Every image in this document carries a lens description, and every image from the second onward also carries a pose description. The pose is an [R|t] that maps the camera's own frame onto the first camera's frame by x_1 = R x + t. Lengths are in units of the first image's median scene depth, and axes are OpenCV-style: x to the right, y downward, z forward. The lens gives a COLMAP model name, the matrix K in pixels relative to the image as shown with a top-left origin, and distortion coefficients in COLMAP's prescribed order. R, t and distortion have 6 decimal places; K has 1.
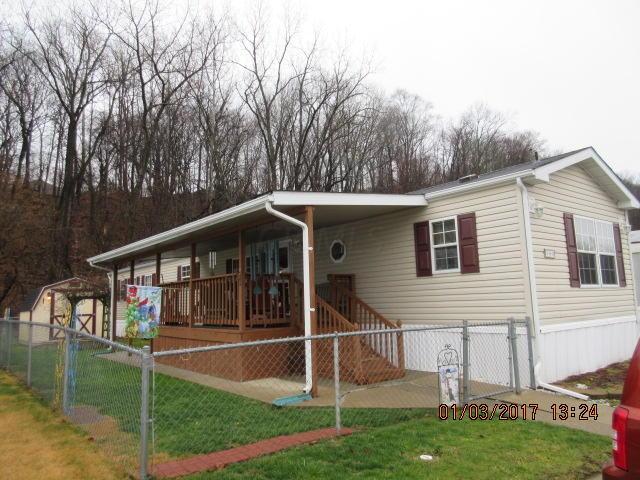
lens RADIAL K [[469.3, 0, 320.0], [0, 469.3, 240.0], [0, 0, 1]] dist [-0.020051, 0.004904]
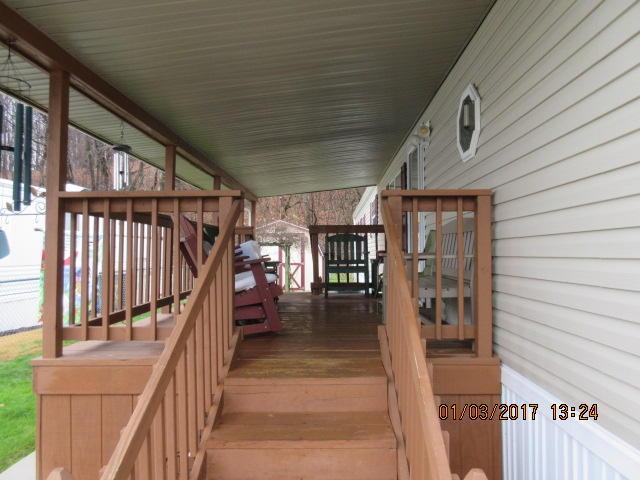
lens RADIAL K [[469.3, 0, 320.0], [0, 469.3, 240.0], [0, 0, 1]] dist [-0.020051, 0.004904]
pose [[0.759676, 0.018492, -0.650039, 0.142825], [0.056704, 0.993905, 0.094541, 0.056609], [0.647825, -0.108680, 0.753997, 0.576064]]
